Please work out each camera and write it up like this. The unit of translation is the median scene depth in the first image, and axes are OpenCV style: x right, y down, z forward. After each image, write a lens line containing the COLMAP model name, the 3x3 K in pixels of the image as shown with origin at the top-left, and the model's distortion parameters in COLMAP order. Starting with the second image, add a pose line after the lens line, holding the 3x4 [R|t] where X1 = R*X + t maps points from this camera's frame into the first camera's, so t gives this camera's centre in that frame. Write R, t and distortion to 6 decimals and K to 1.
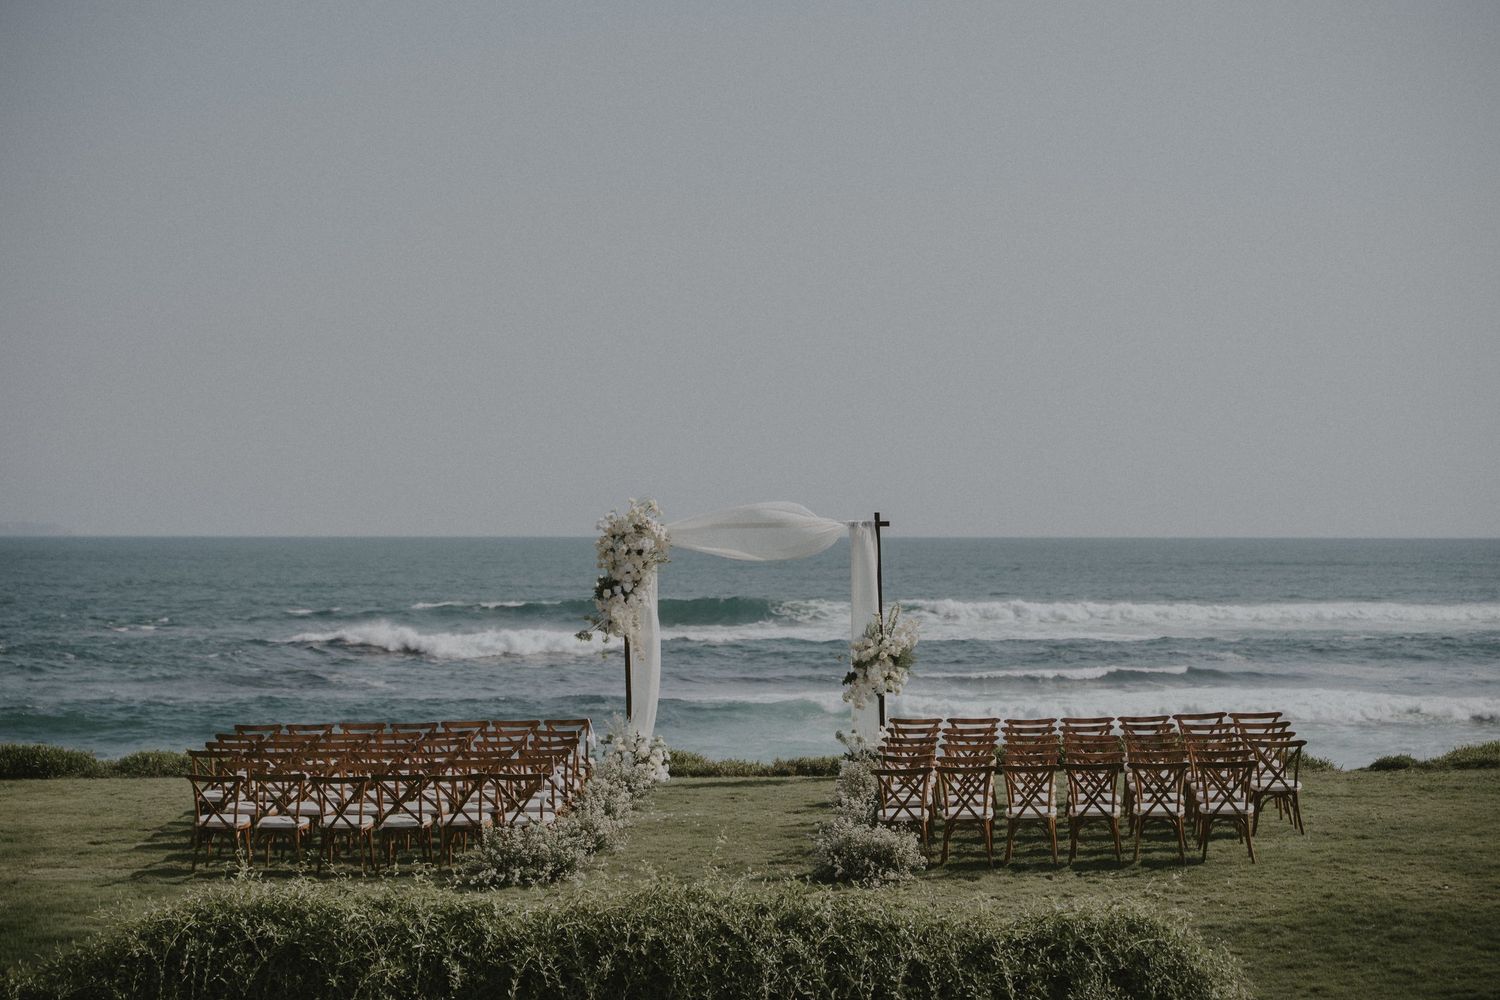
lens RADIAL K [[3249.5, 0, 749.6], [0, 3249.5, 501.0], [0, 0, 1]] dist [-0.032038, 0.000000]
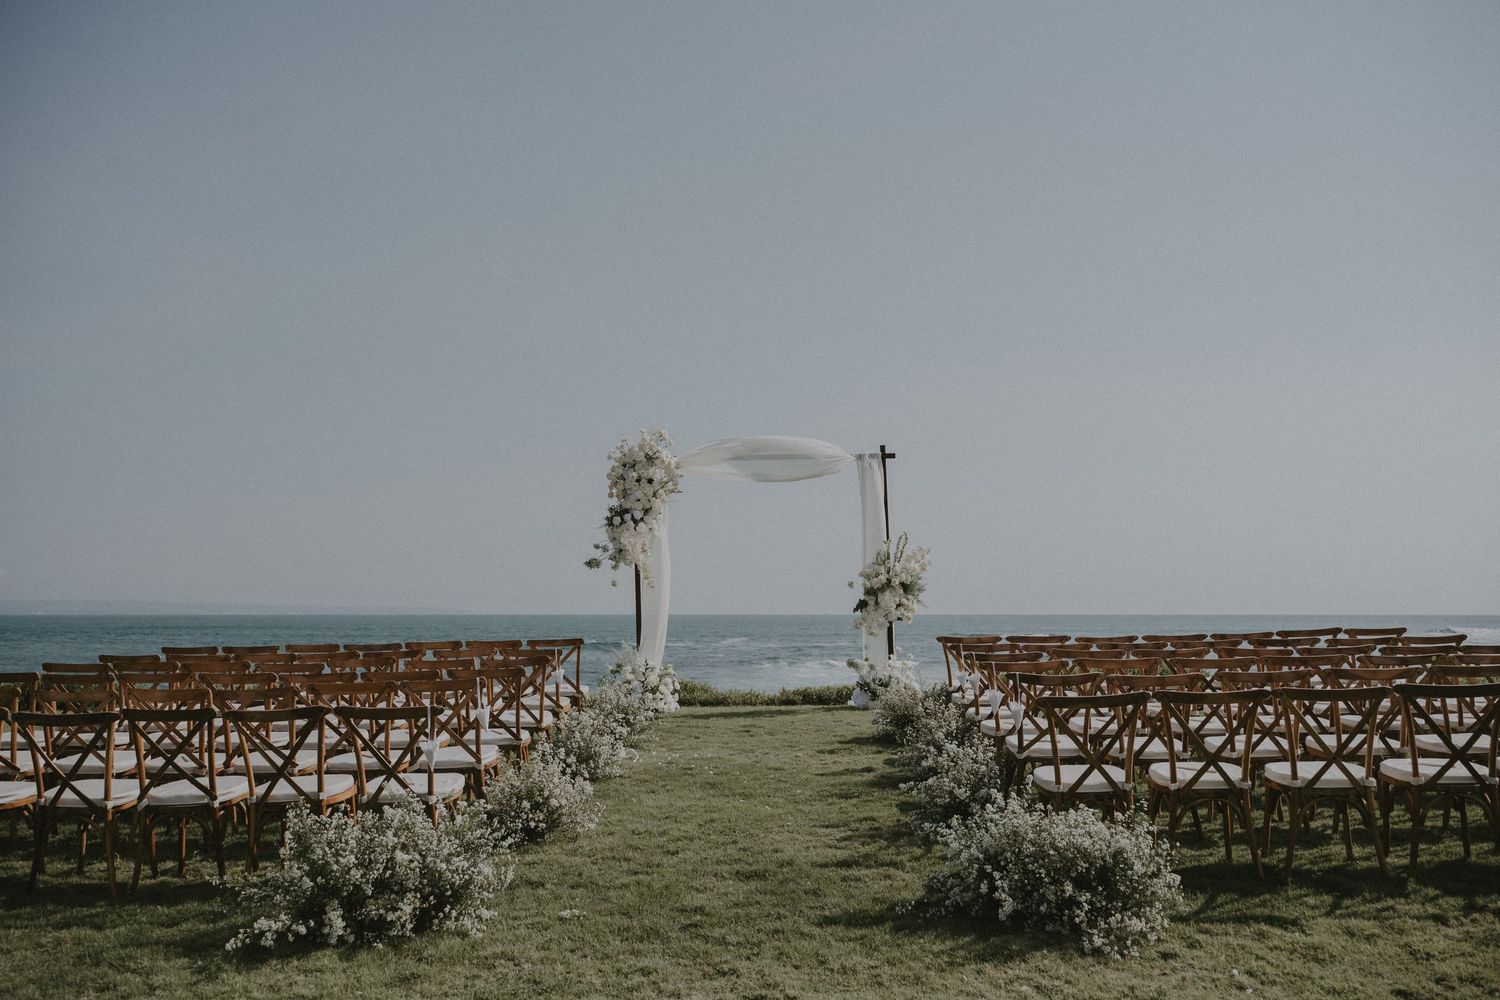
lens RADIAL K [[1188.1, 0, 752.5], [0, 1188.1, 495.6], [0, 0, 1]] dist [-0.005633, -0.004553]
pose [[0.999636, 0.001109, 0.026950, -0.012112], [0.001248, 0.996182, -0.087297, 0.052674], [-0.026944, 0.087299, 0.995818, 0.635584]]
